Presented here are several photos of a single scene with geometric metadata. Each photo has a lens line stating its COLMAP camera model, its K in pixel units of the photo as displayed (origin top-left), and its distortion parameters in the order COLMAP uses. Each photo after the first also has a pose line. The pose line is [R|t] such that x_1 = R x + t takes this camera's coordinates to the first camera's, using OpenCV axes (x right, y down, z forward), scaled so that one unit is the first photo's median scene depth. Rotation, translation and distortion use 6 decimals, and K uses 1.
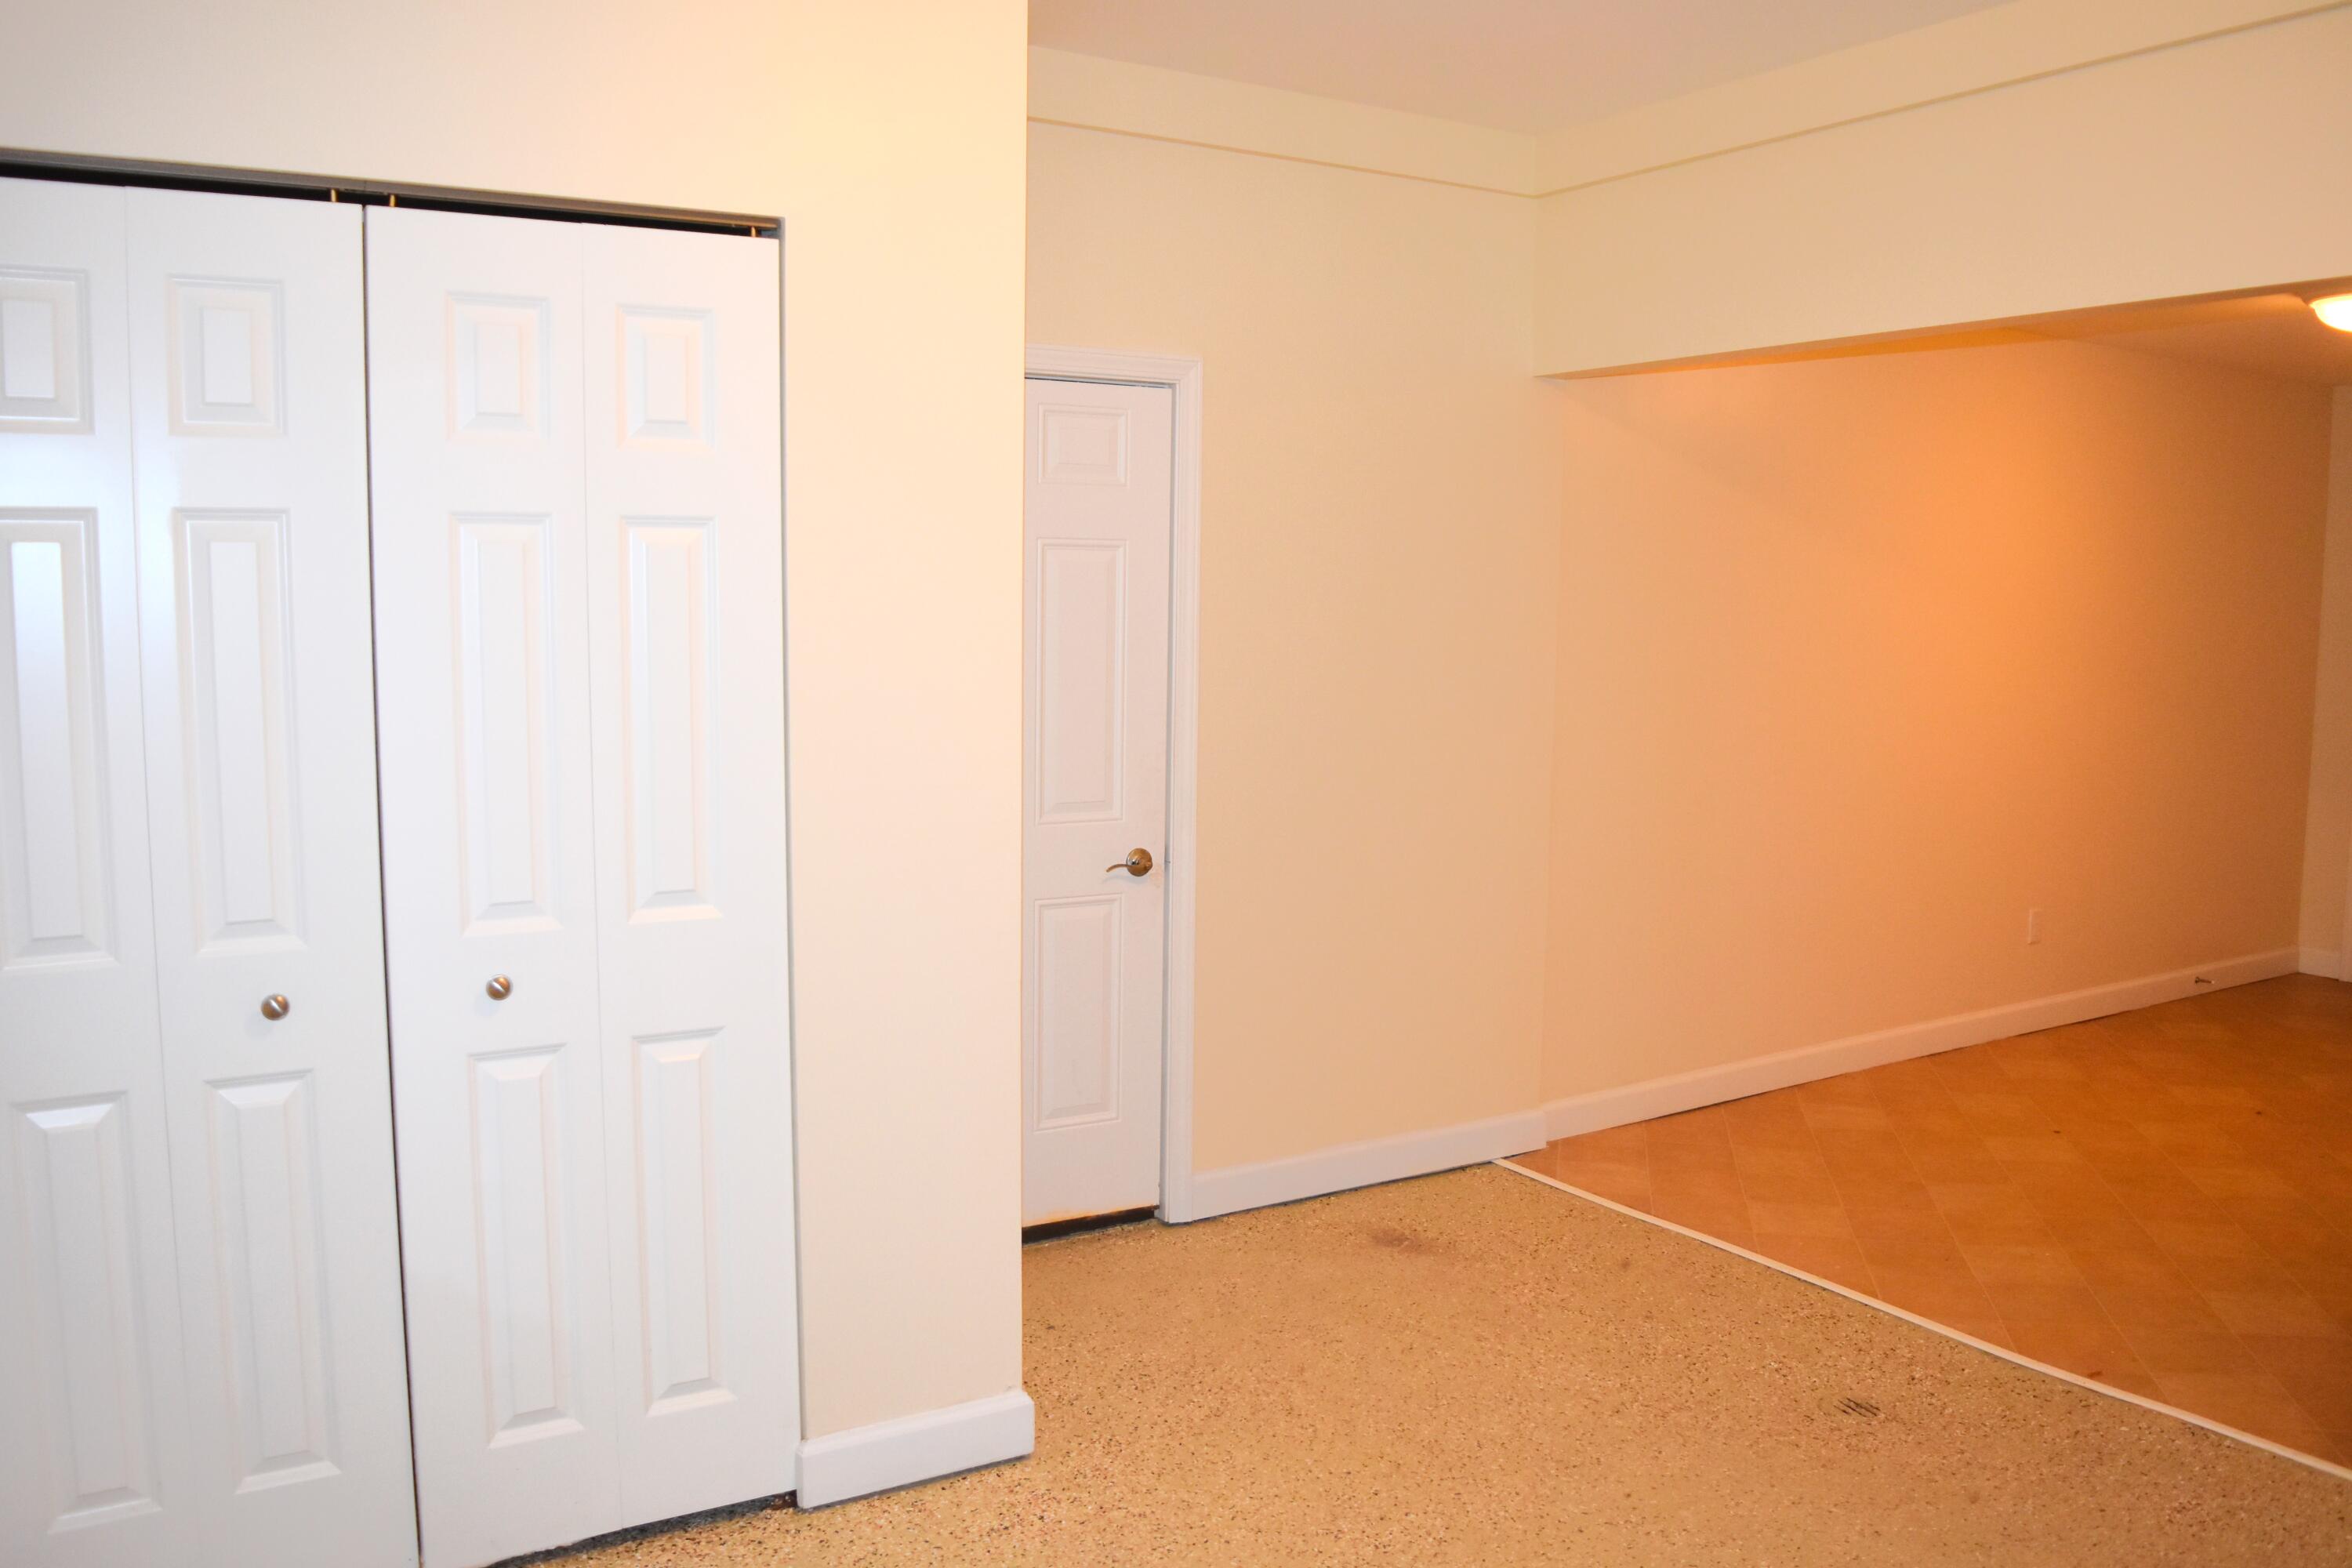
lens RADIAL K [[1869.1, 0, 1184.2], [0, 1869.1, 775.3], [0, 0, 1]] dist [-0.085872, 0.030789]
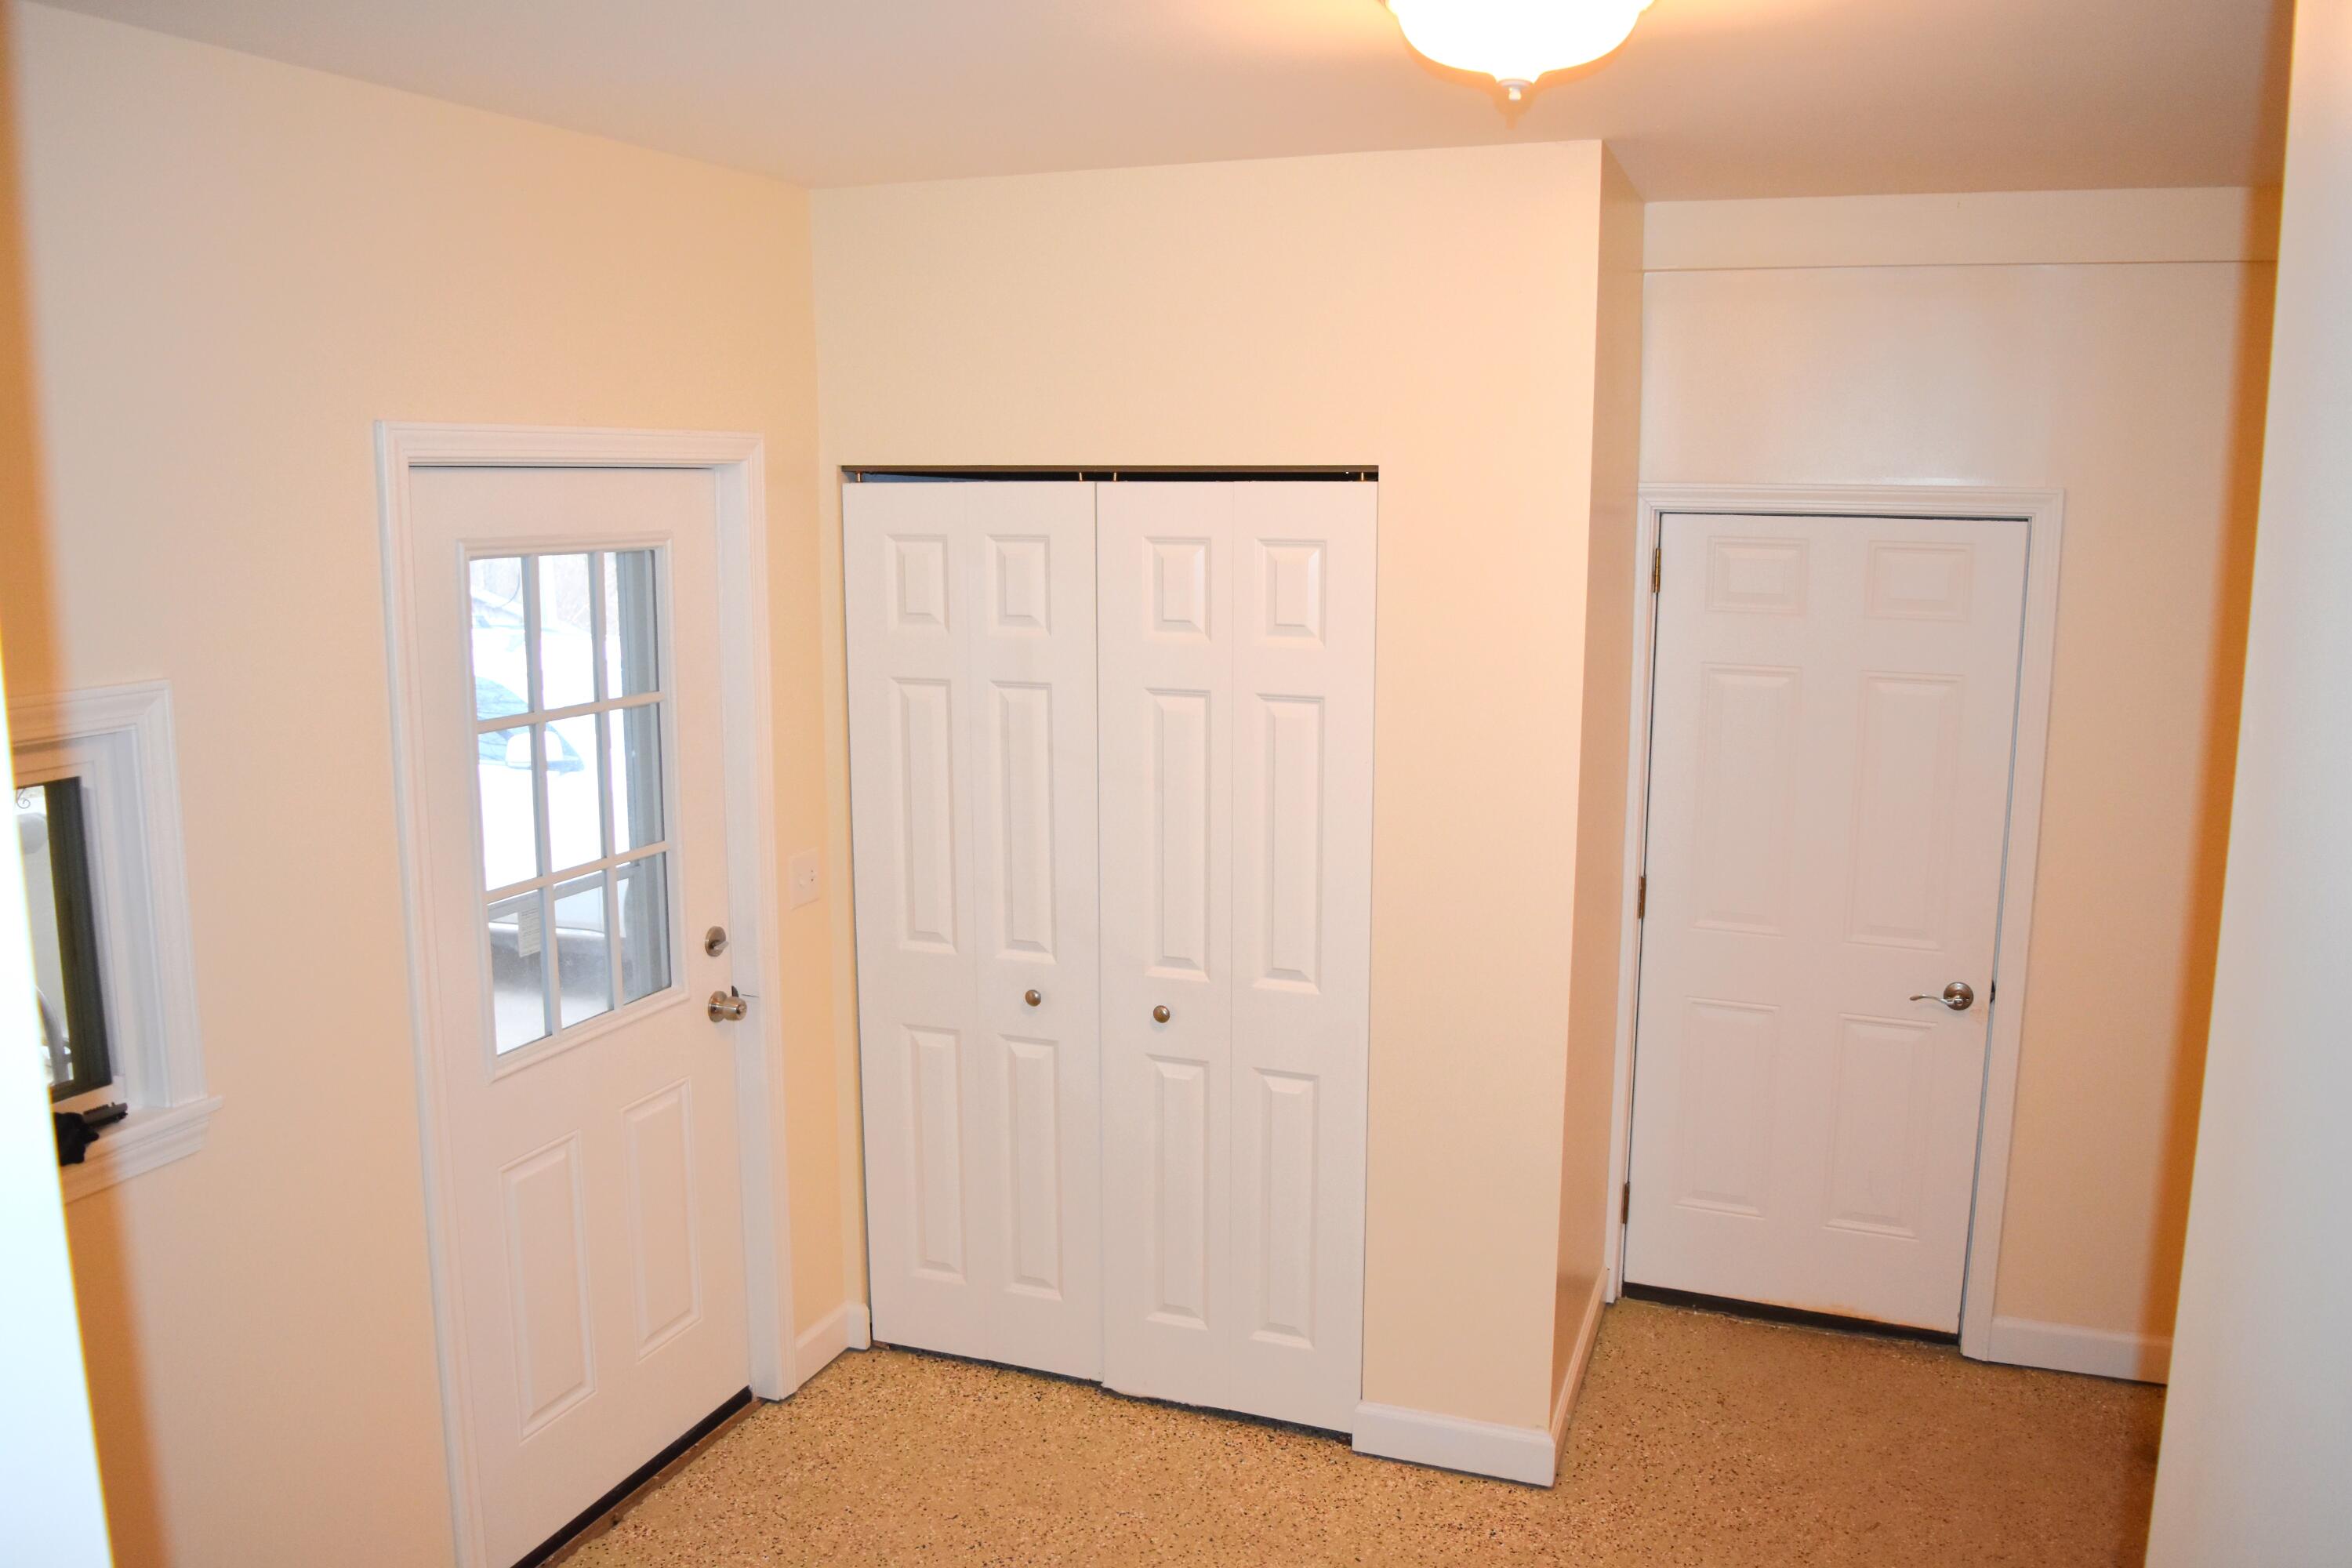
lens RADIAL K [[1869.1, 0, 1184.2], [0, 1869.1, 775.3], [0, 0, 1]] dist [-0.085872, 0.030789]
pose [[0.617364, 0.124242, -0.776805, 0.704021], [-0.078475, 0.992251, 0.096333, -0.199066], [0.782754, 0.001487, 0.622330, 0.097795]]
